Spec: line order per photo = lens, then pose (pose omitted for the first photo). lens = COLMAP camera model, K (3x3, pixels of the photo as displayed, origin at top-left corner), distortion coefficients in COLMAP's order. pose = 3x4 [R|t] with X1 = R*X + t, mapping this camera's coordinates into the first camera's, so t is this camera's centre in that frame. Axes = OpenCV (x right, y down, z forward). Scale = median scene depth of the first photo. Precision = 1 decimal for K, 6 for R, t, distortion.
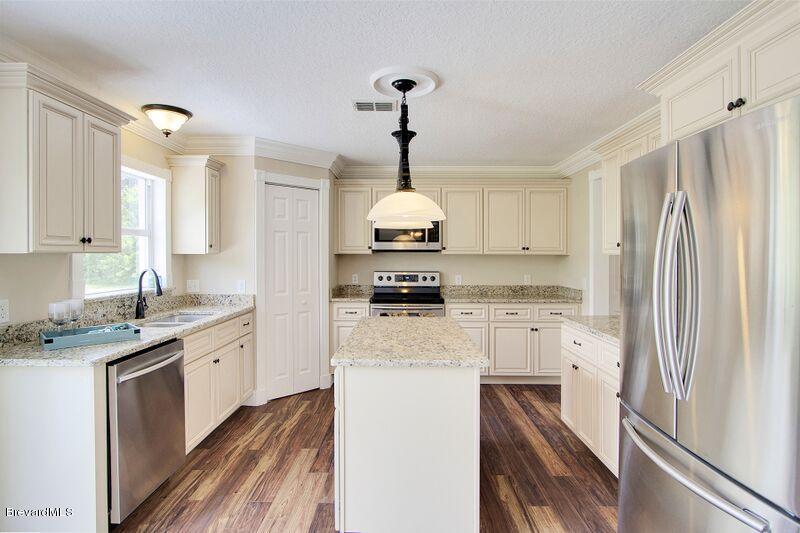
lens RADIAL K [[420.7, 0, 398.7], [0, 420.7, 259.7], [0, 0, 1]] dist [-0.020842, 0.000353]
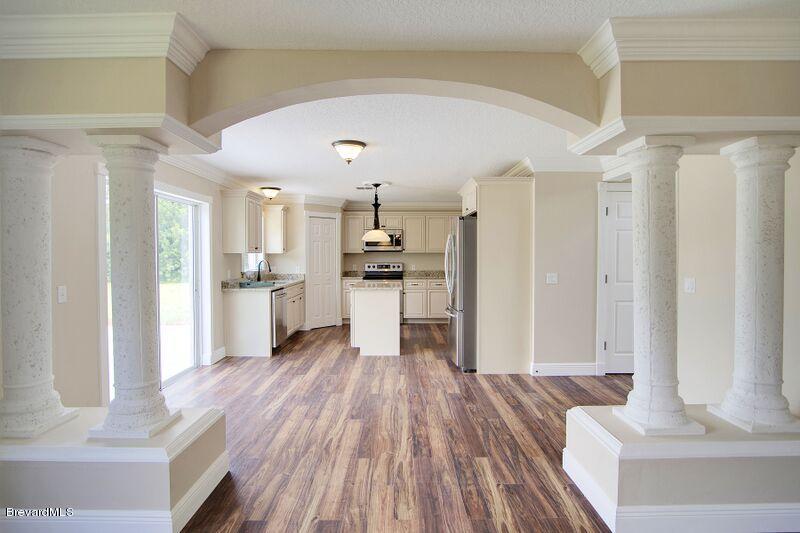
lens RADIAL K [[416.6, 0, 398.2], [0, 416.6, 263.9], [0, 0, 1]] dist [-0.013765, 0.000339]
pose [[0.999861, -0.004645, 0.016001, 0.065957], [0.004428, 0.999898, 0.013575, 0.011705], [-0.016062, -0.013503, 0.999780, -0.960699]]
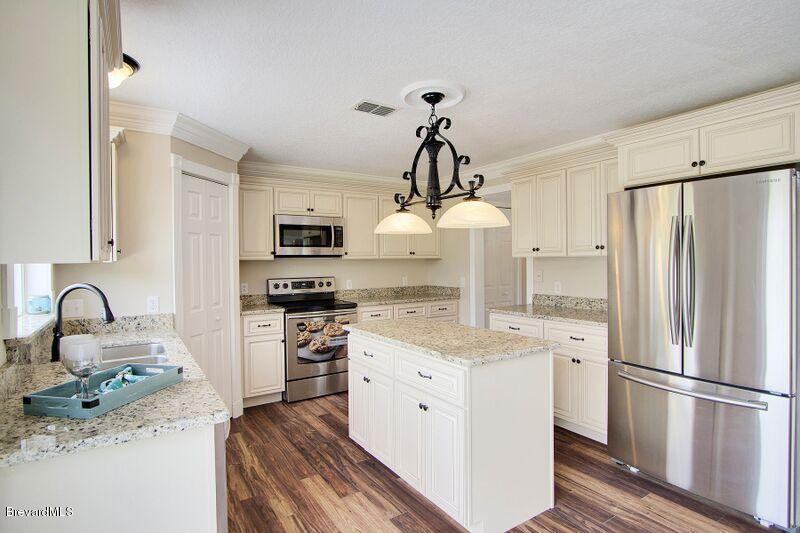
lens RADIAL K [[416.6, 0, 398.2], [0, 416.6, 263.9], [0, 0, 1]] dist [-0.013765, 0.000339]
pose [[0.832187, -0.018059, 0.554200, -0.419231], [0.019897, 0.999798, 0.002702, -0.002437], [-0.554137, 0.008778, 0.832379, 0.119202]]
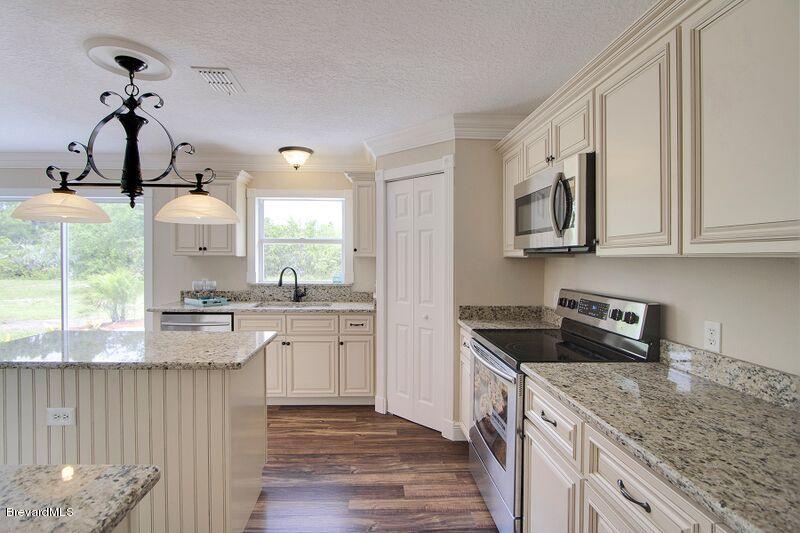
lens RADIAL K [[373.4, 0, 385.1], [0, 373.4, 261.8], [0, 0, 1]] dist [-0.000928, -0.000010]
pose [[0.071950, 0.008235, -0.997374, 0.538409], [-0.017723, 0.999819, 0.006976, -0.008510], [0.997251, 0.017175, 0.072083, 0.953131]]
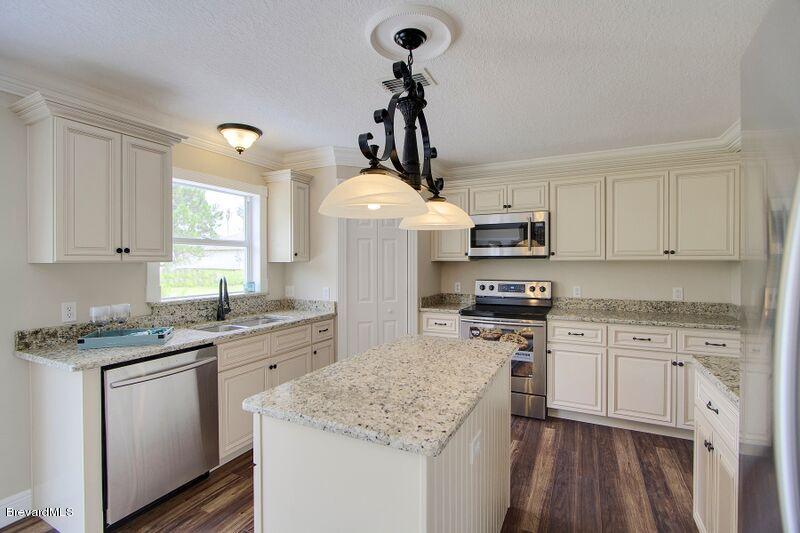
lens RADIAL K [[371.8, 0, 400.0], [0, 371.8, 266.5], [0, 0, 1]] dist [-0.016892, 0.000514]
pose [[0.902062, -0.000240, -0.431607, 0.186065], [0.000492, 1.000000, 0.000473, -0.002460], [0.431606, -0.000639, 0.902062, 0.249266]]
